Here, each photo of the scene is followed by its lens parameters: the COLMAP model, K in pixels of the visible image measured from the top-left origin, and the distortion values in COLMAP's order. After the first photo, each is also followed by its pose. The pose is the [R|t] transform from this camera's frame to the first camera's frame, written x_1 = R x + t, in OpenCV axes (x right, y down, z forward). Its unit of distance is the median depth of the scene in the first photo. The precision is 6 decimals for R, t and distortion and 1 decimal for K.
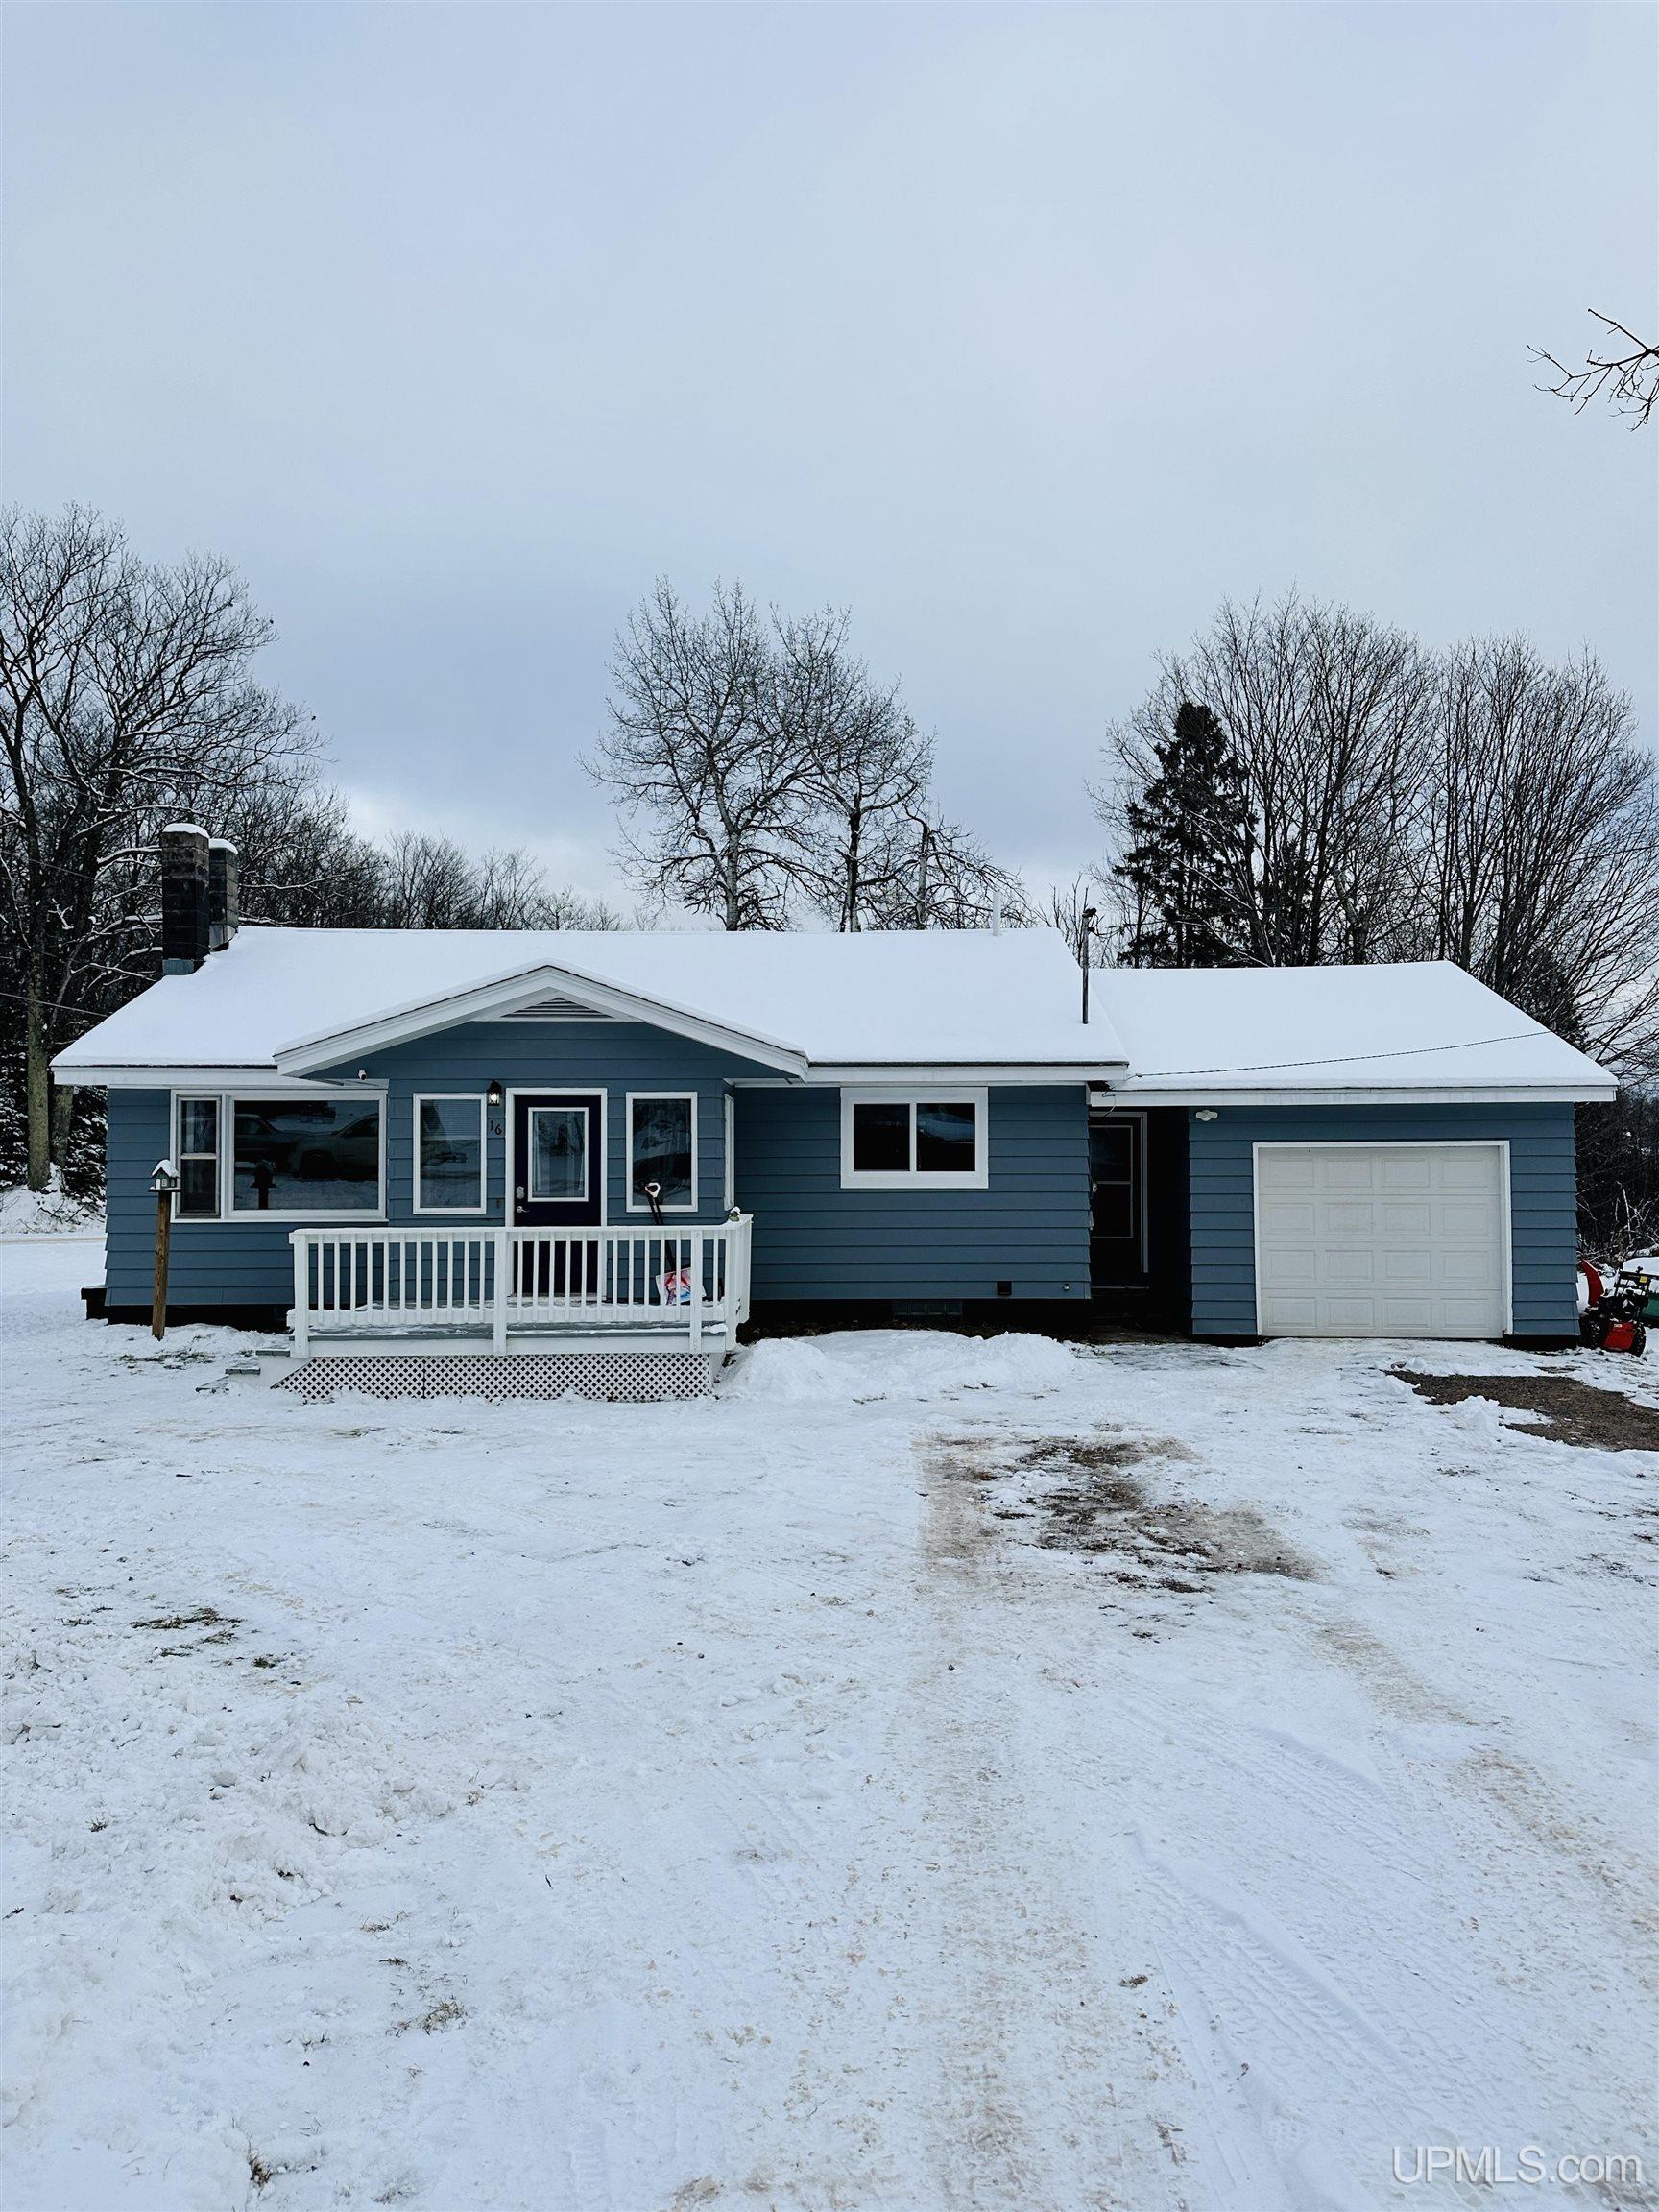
lens RADIAL K [[1544.0, 0, 831.0], [0, 1544.0, 1121.1], [0, 0, 1]] dist [0.092671, -0.000272]
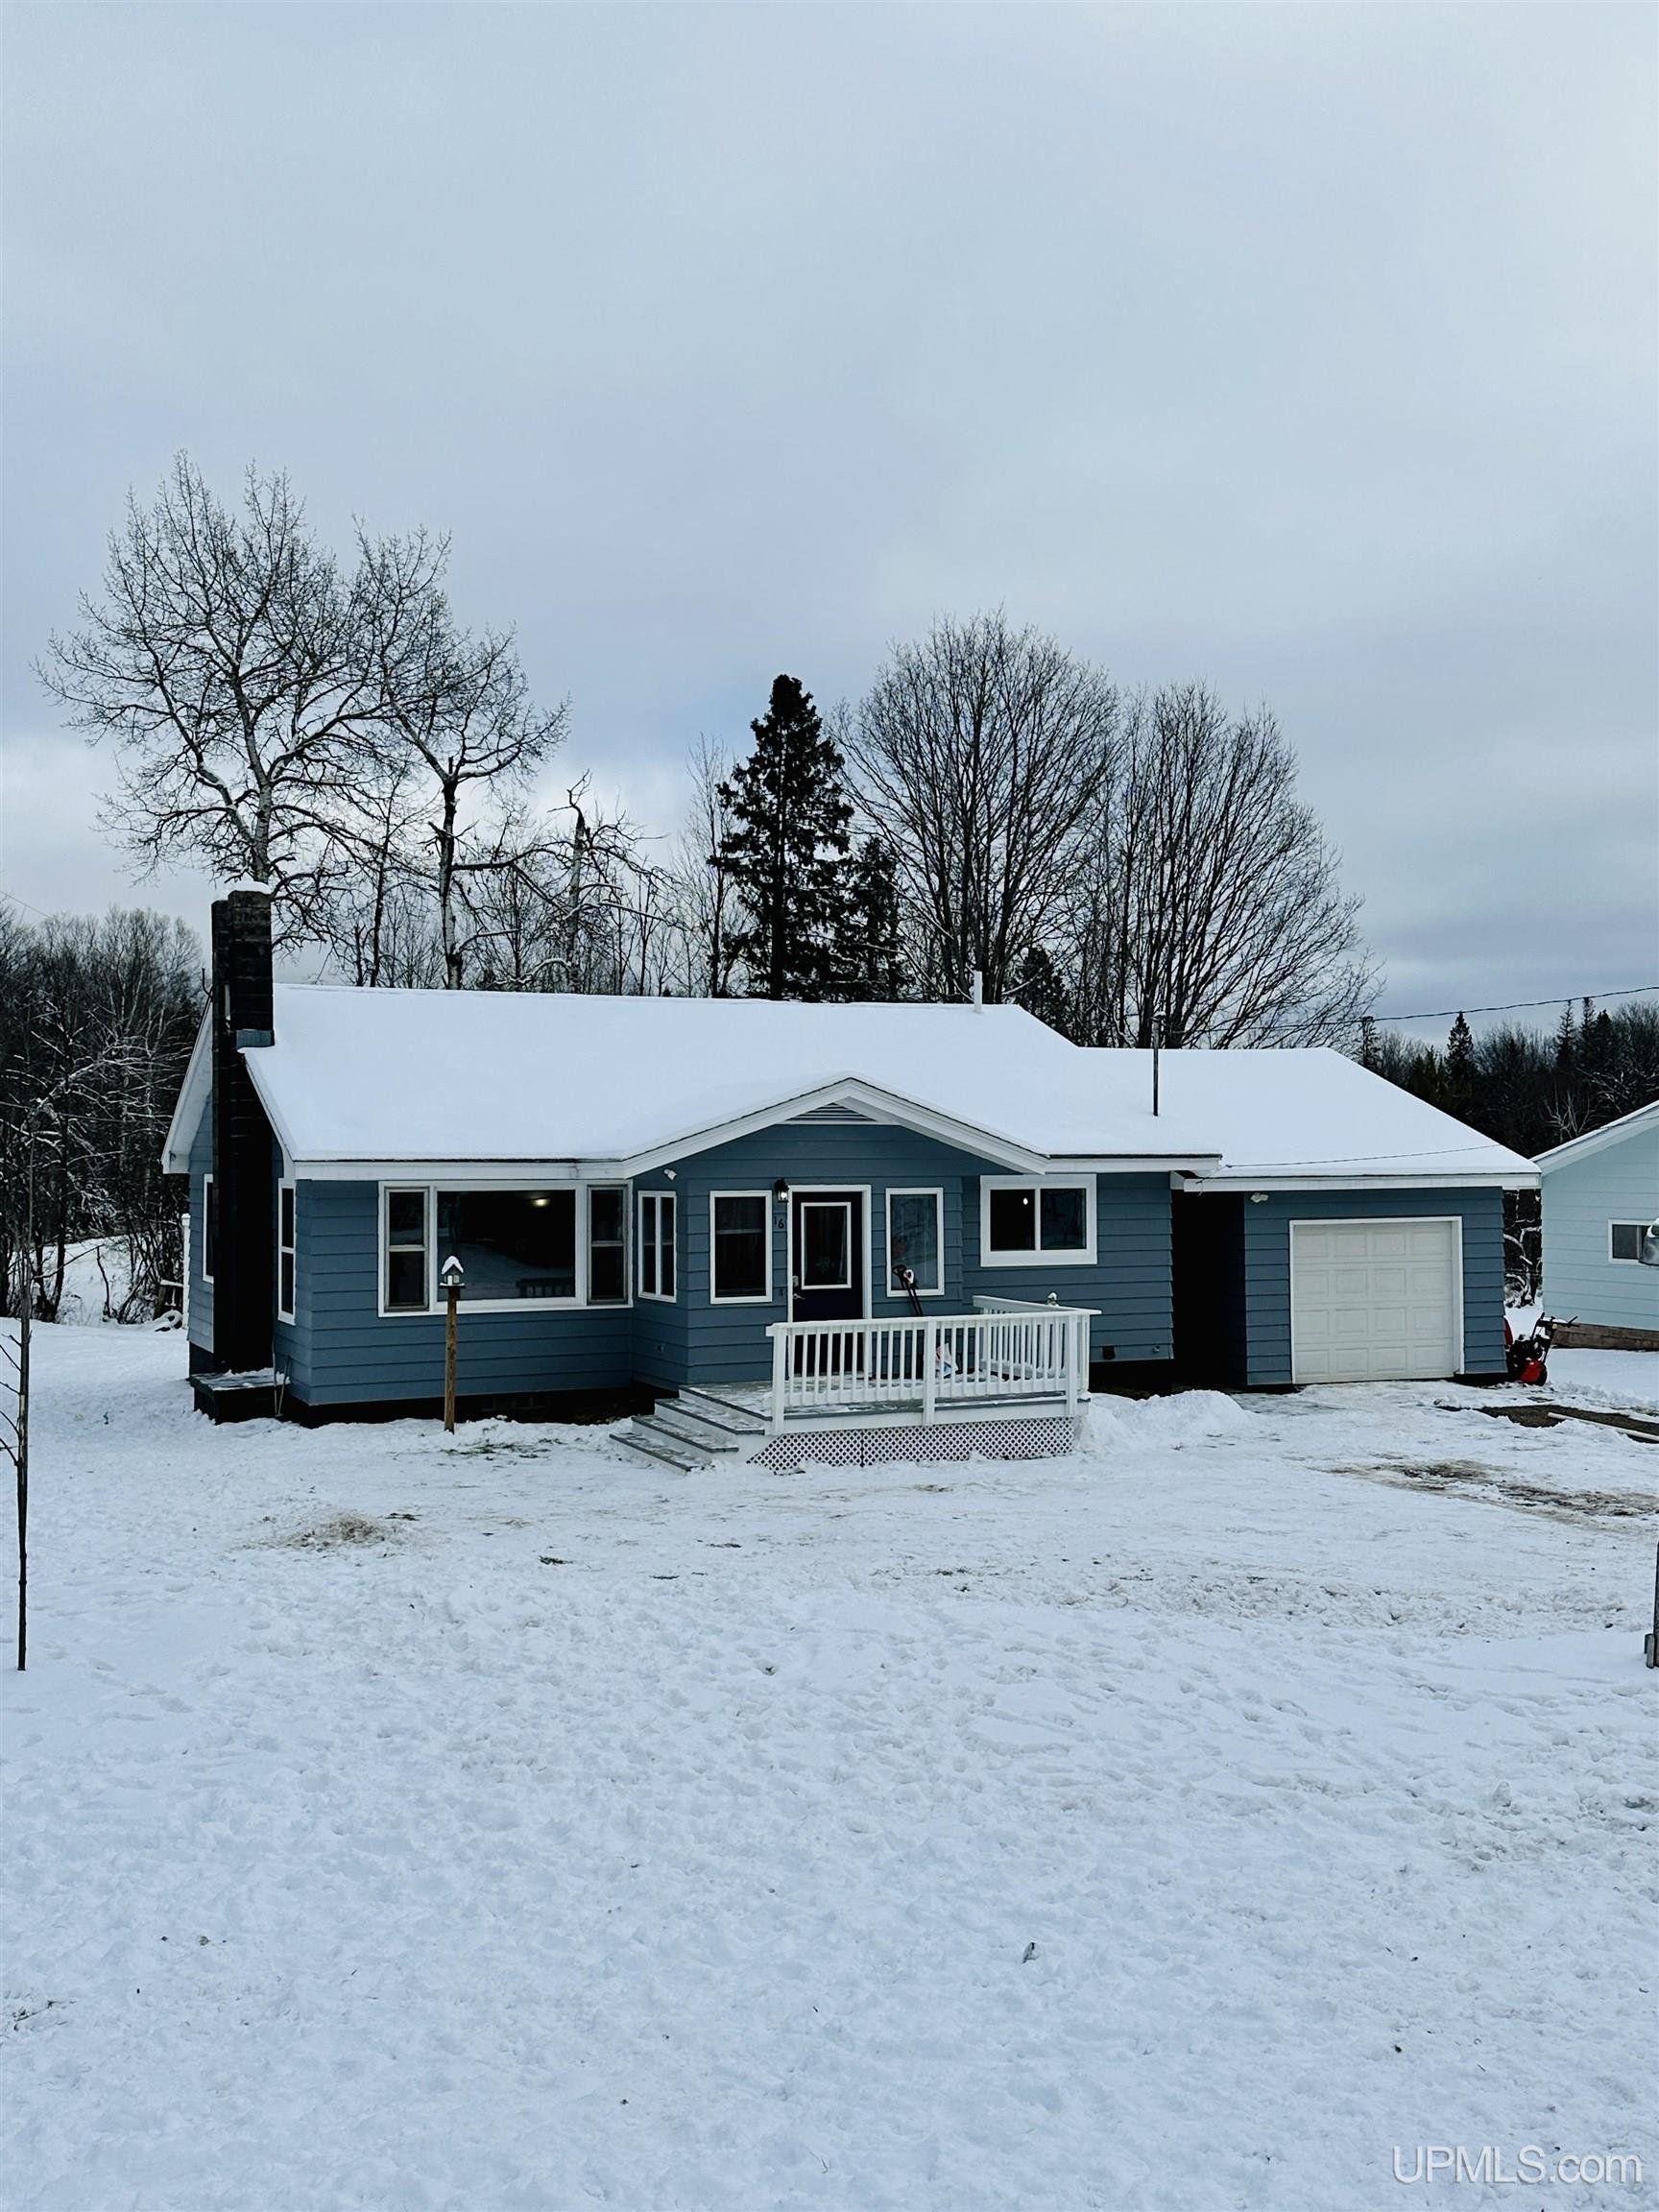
lens RADIAL K [[2166.1, 0, 830.8], [0, 2166.1, 1096.8], [0, 0, 1]] dist [0.104701, 0.000000]
pose [[0.912034, 0.009549, 0.410003, -0.723339], [-0.007443, 0.999950, -0.006733, -0.066159], [-0.410047, 0.003089, 0.912059, -0.361040]]
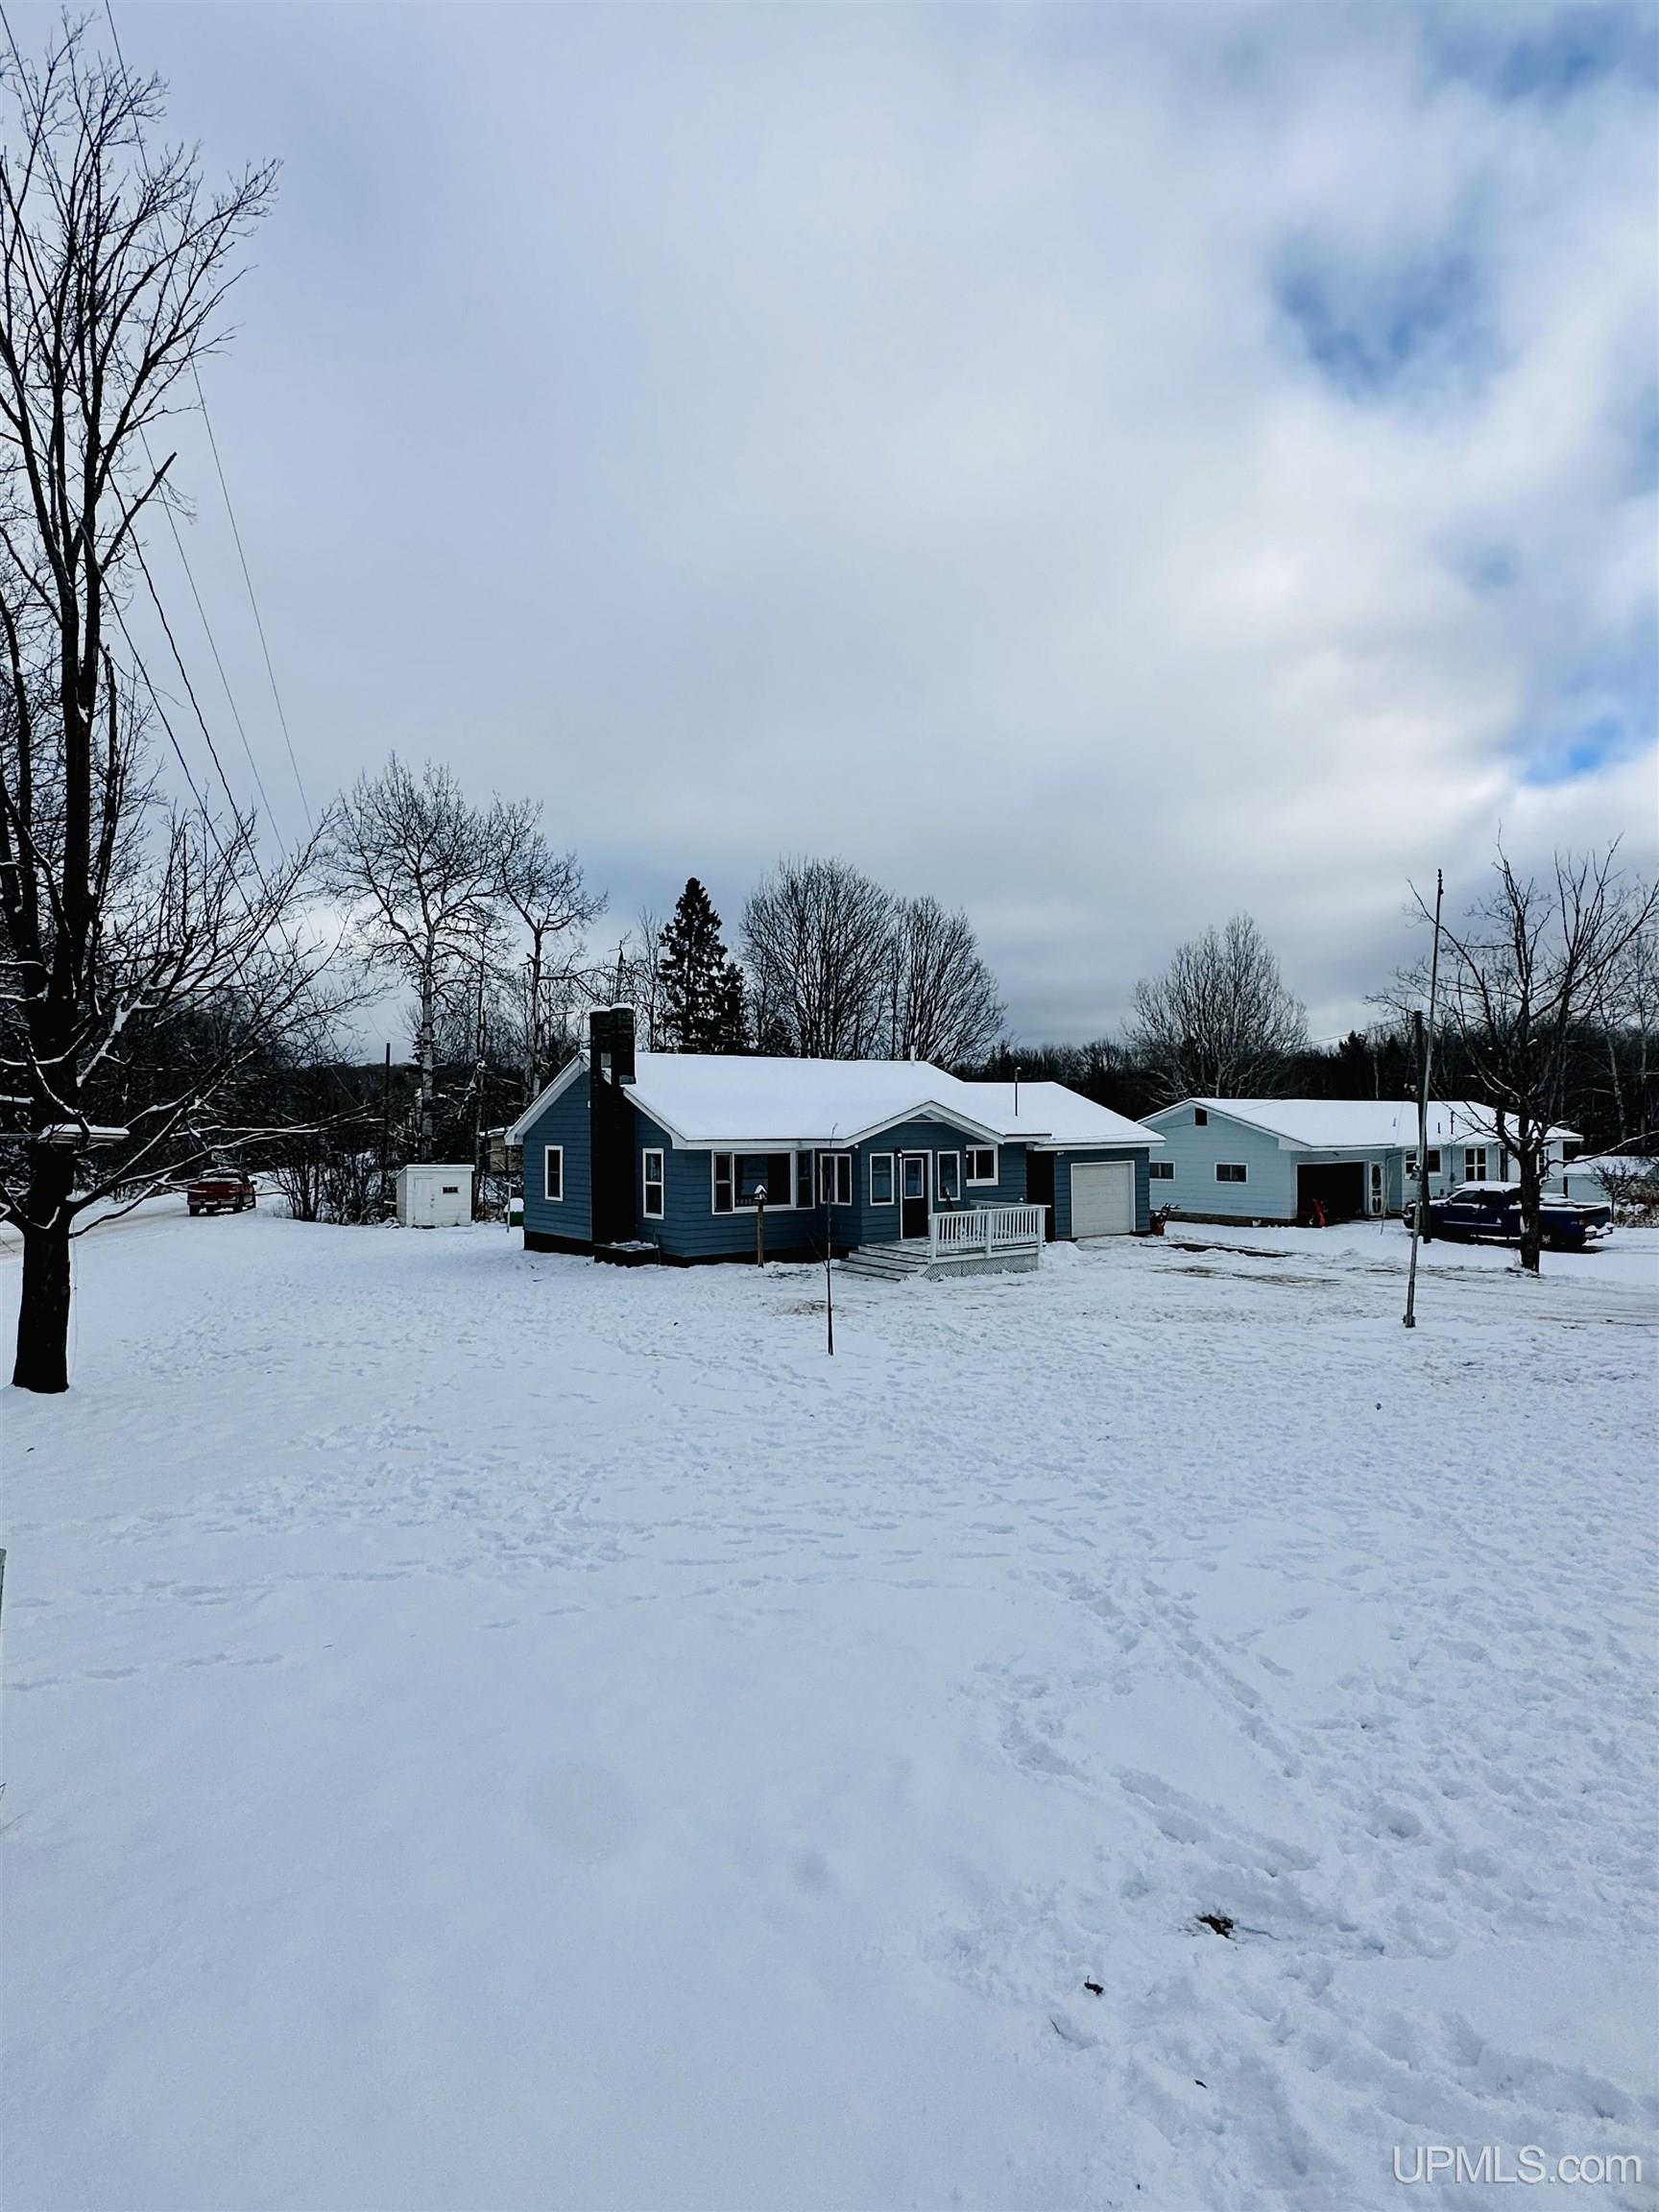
lens RADIAL K [[1200.9, 0, 827.4], [0, 1200.9, 1115.1], [0, 0, 1]] dist [-0.001942, -0.000078]
pose [[0.804812, 0.000407, 0.593529, -1.236194], [-0.008393, 0.999908, 0.010696, -0.084095], [-0.593470, -0.013590, 0.804741, -0.358642]]
